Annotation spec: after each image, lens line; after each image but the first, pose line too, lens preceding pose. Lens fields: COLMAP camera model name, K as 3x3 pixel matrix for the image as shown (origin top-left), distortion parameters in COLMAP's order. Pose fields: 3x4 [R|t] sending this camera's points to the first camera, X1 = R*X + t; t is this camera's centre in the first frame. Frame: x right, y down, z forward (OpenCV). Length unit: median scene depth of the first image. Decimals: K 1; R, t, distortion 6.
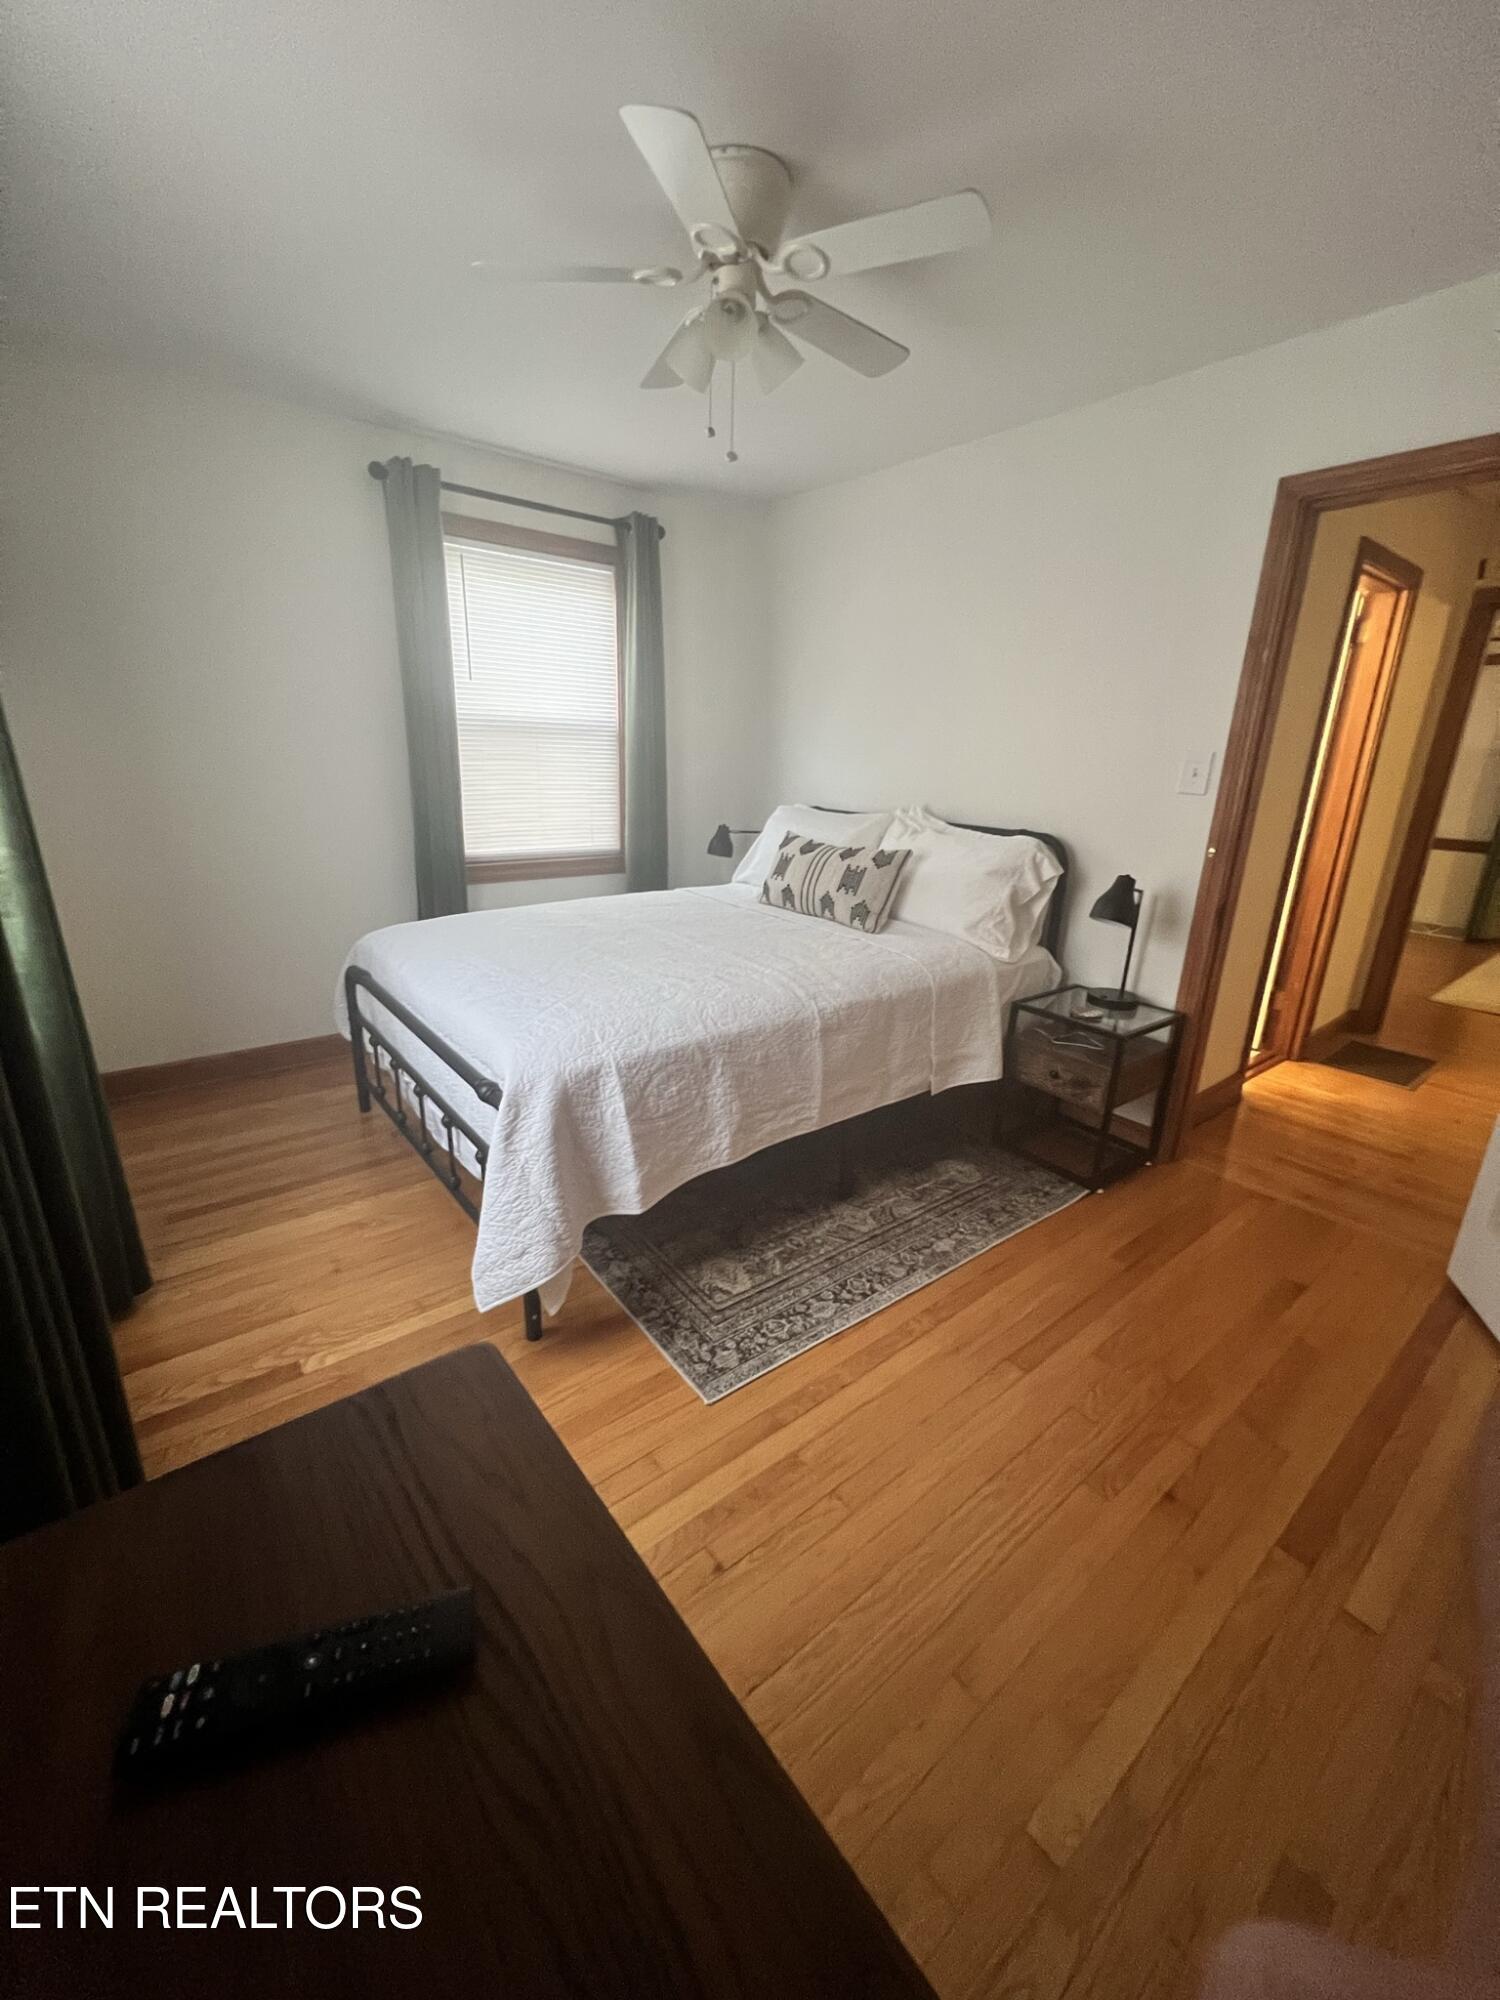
lens RADIAL K [[799.4, 0, 753.8], [0, 799.4, 991.3], [0, 0, 1]] dist [-0.003073, -0.000099]
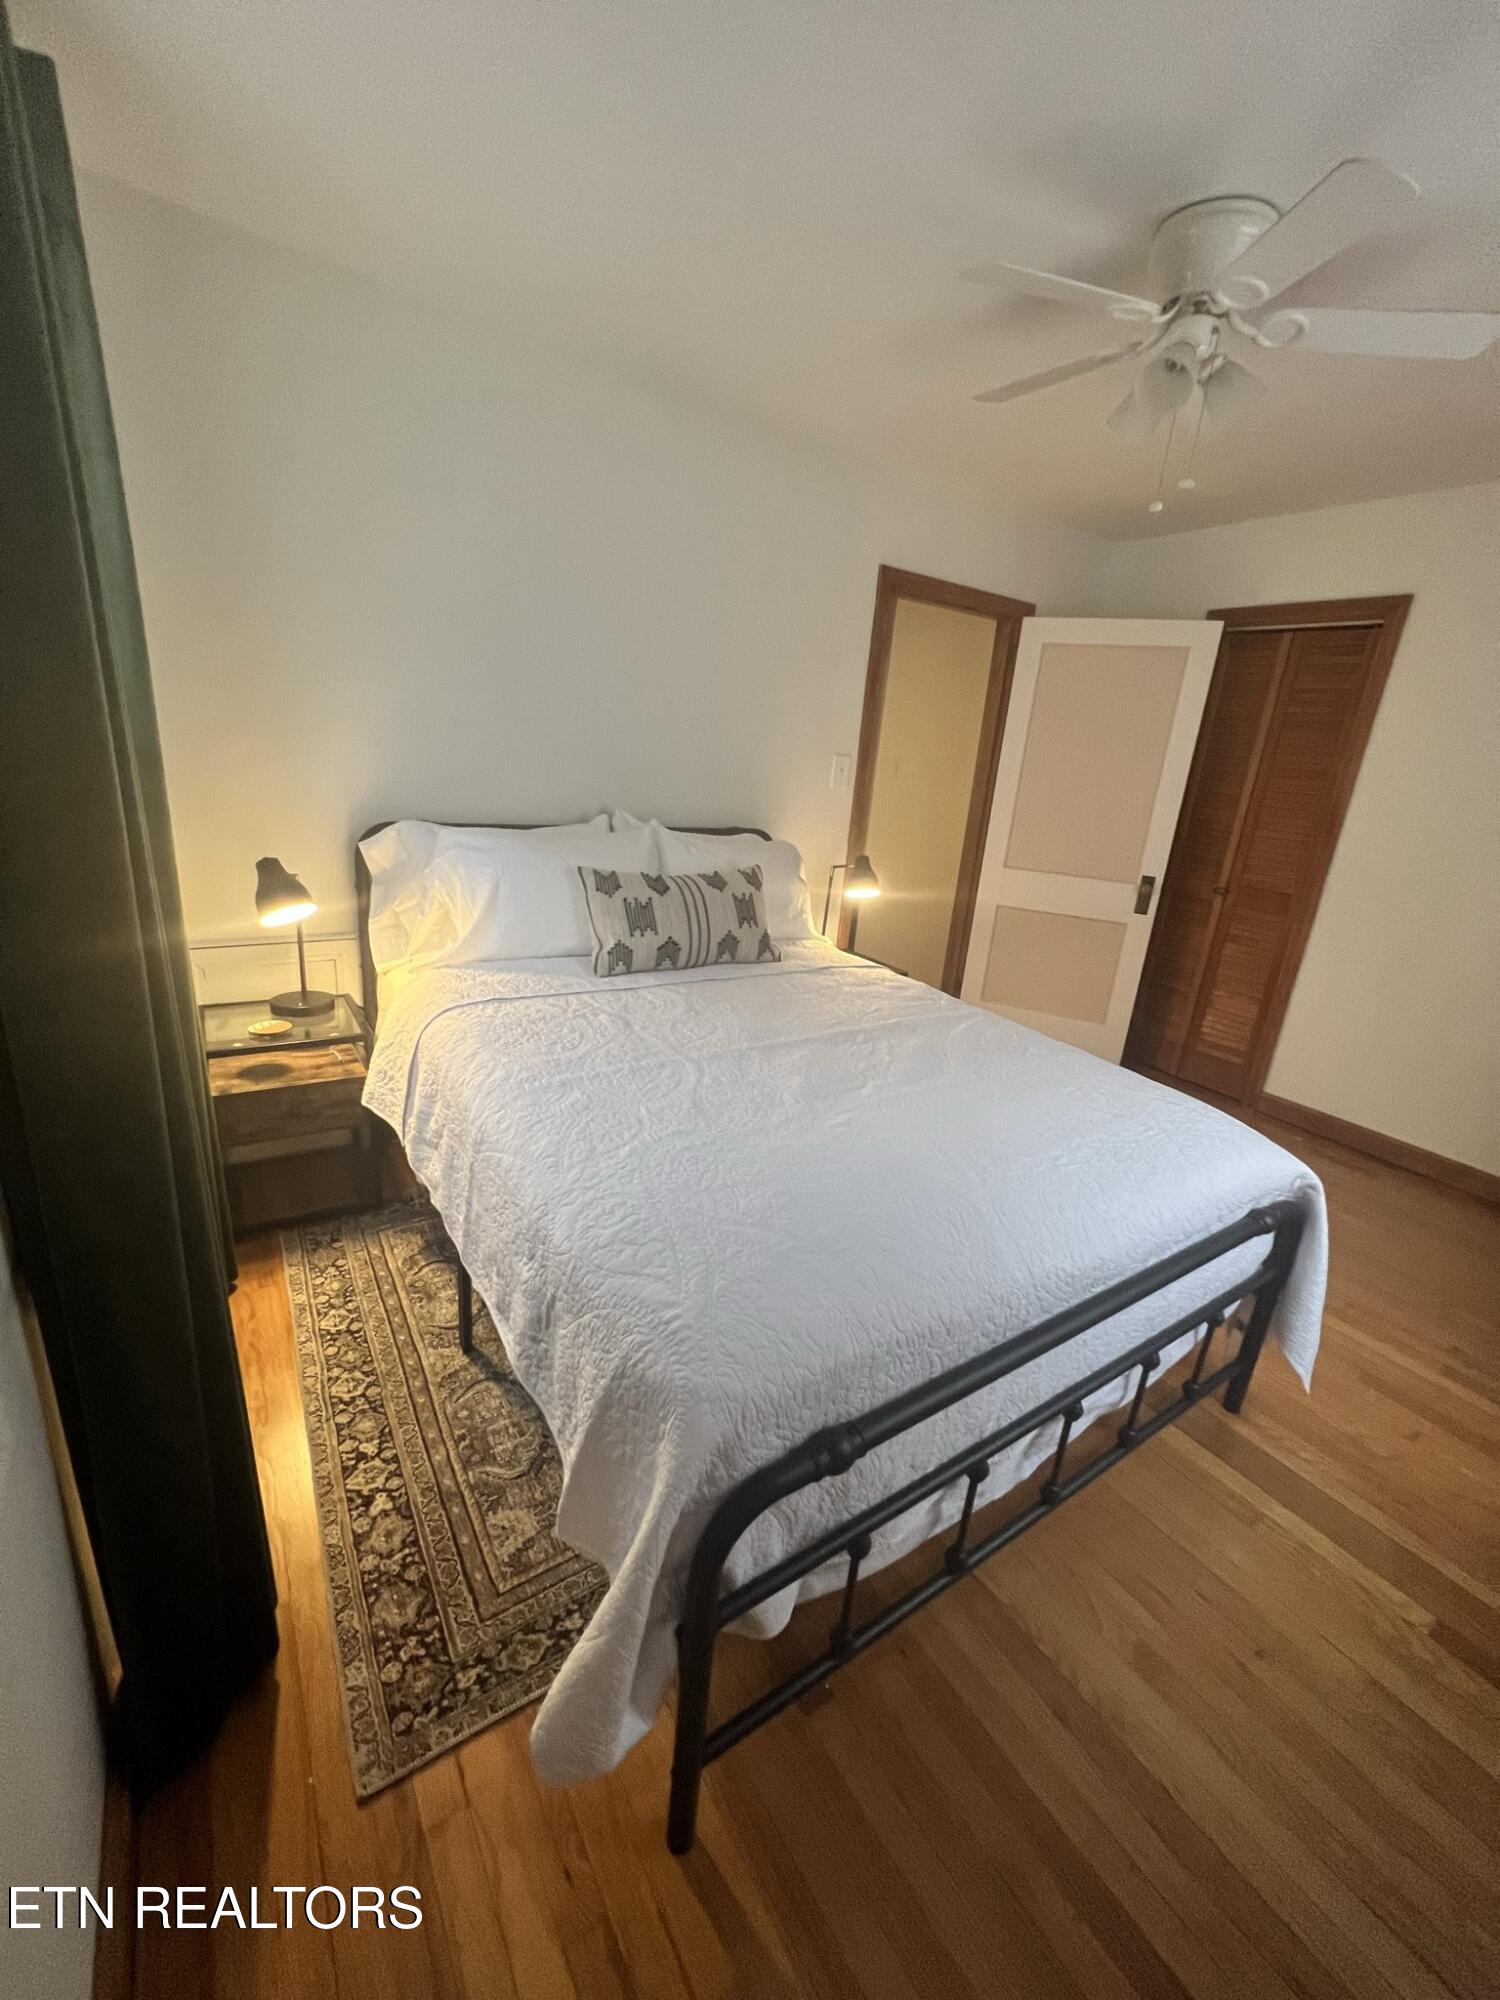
lens RADIAL K [[799.4, 0, 760.4], [0, 799.4, 1008.7], [0, 0, 1]] dist [-0.003073, -0.000099]
pose [[0.079249, -0.327274, 0.941600, -0.558125], [0.226798, 0.925719, 0.302666, -0.230767], [-0.970712, 0.189567, 0.147587, 0.679471]]
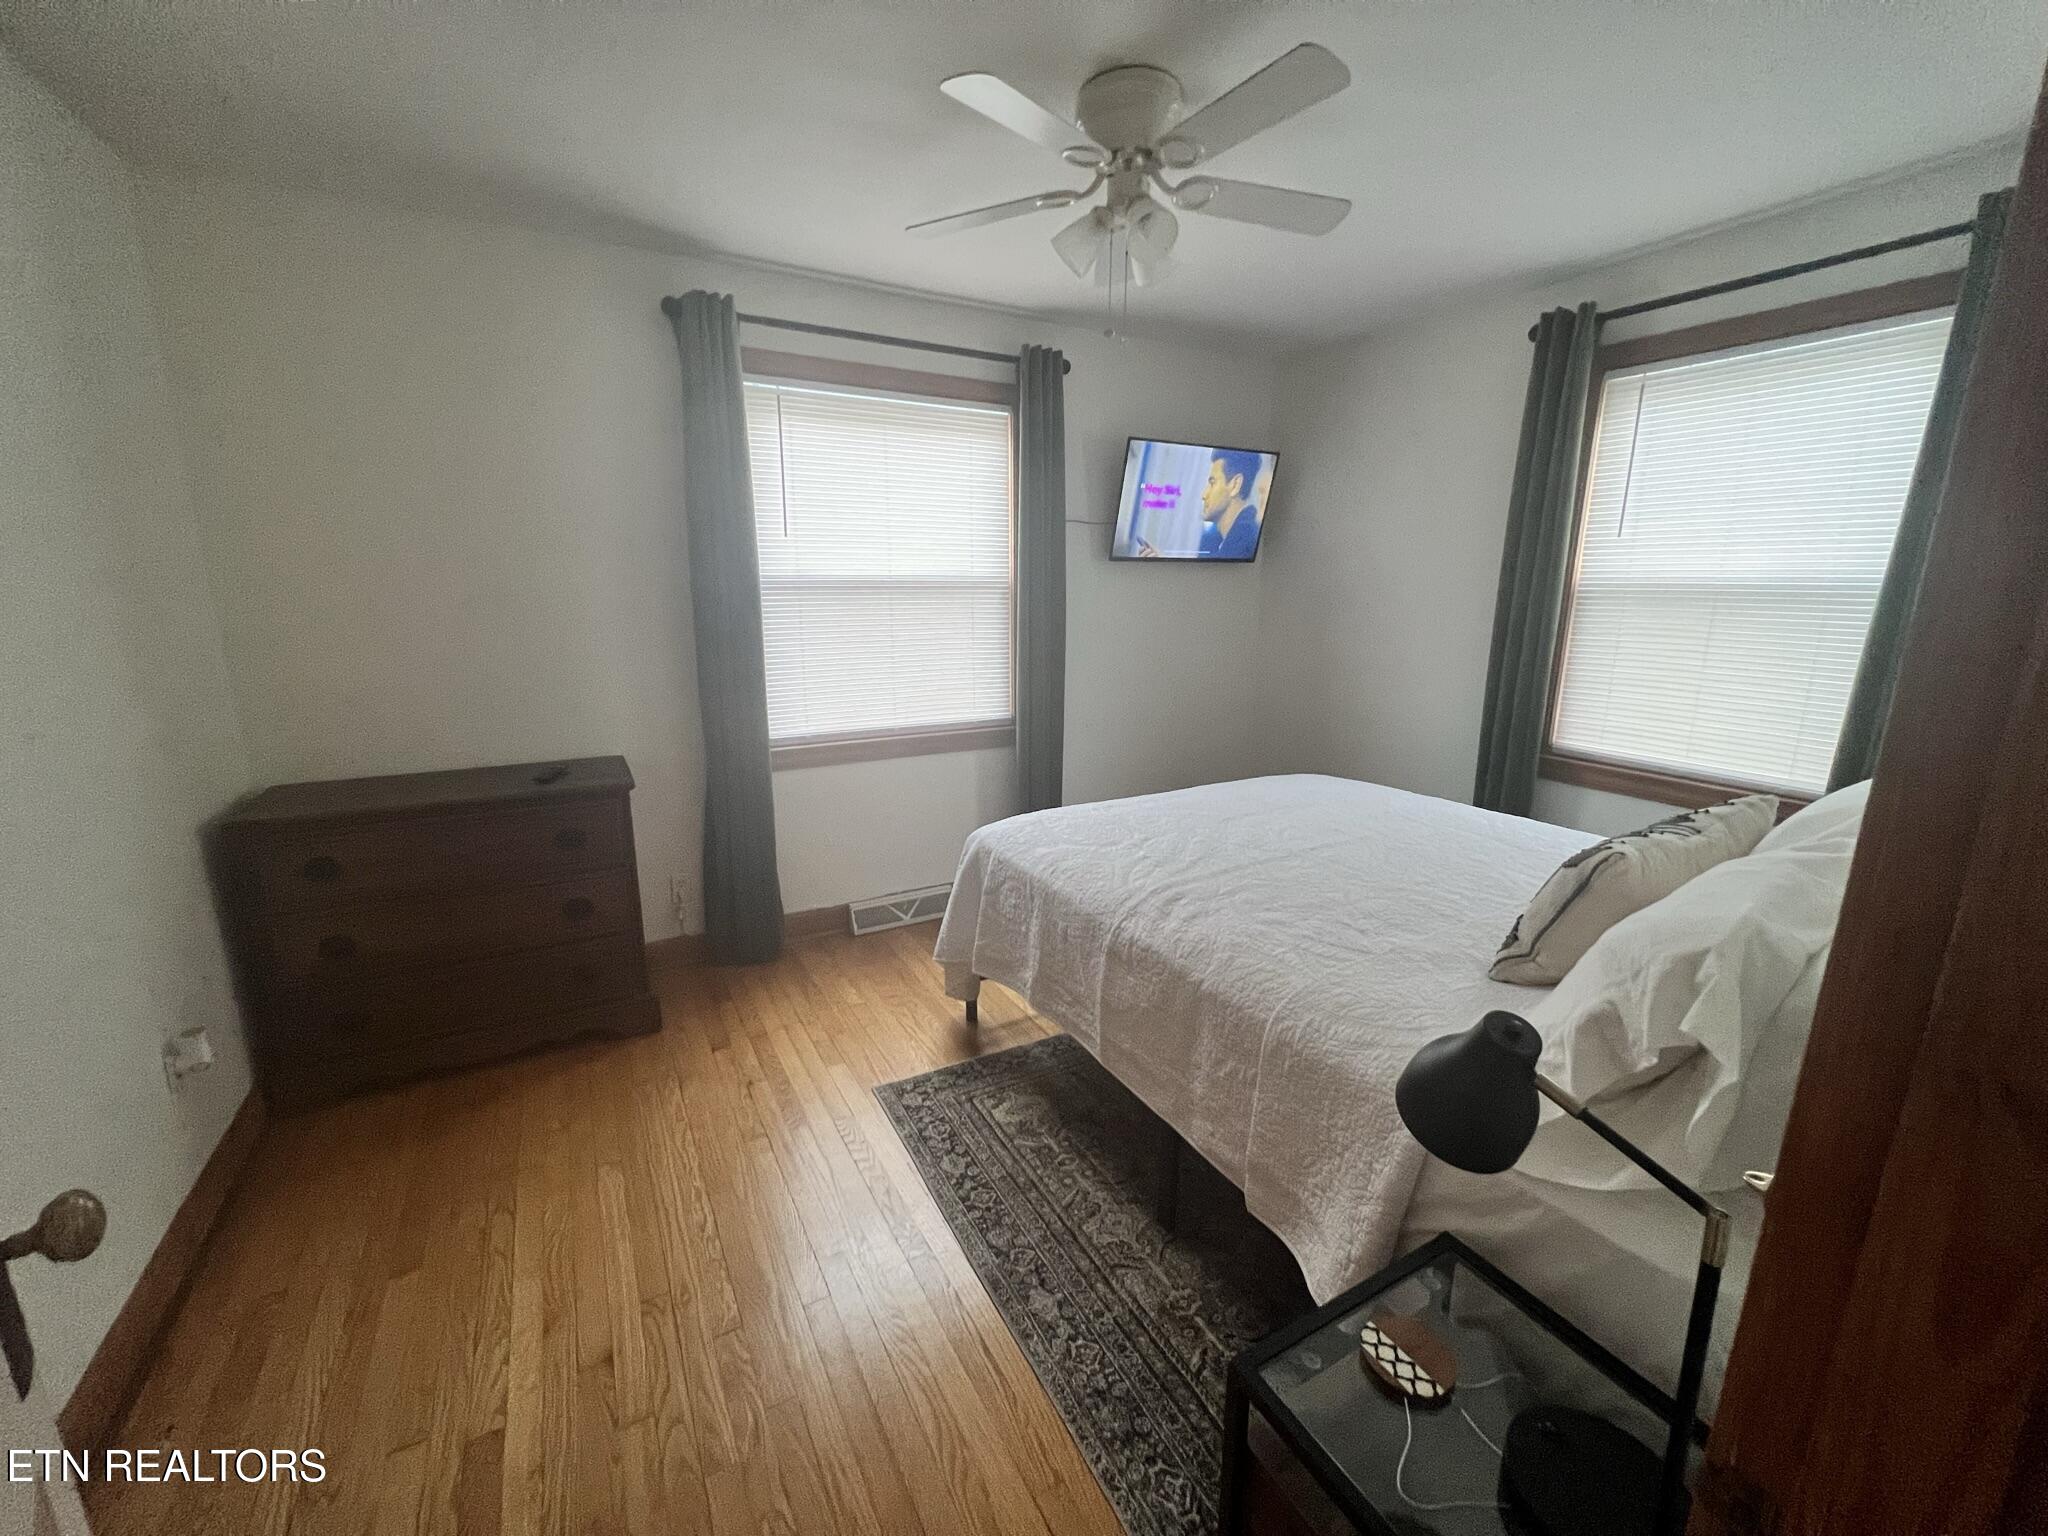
lens RADIAL K [[818.6, 0, 1017.9], [0, 818.6, 762.1], [0, 0, 1]] dist [-0.003073, -0.000099]
pose [[-0.161572, 0.187334, -0.968917, 1.017902], [-0.301157, 0.925624, 0.229183, -0.340614], [0.939787, 0.328826, -0.093138, 1.057704]]
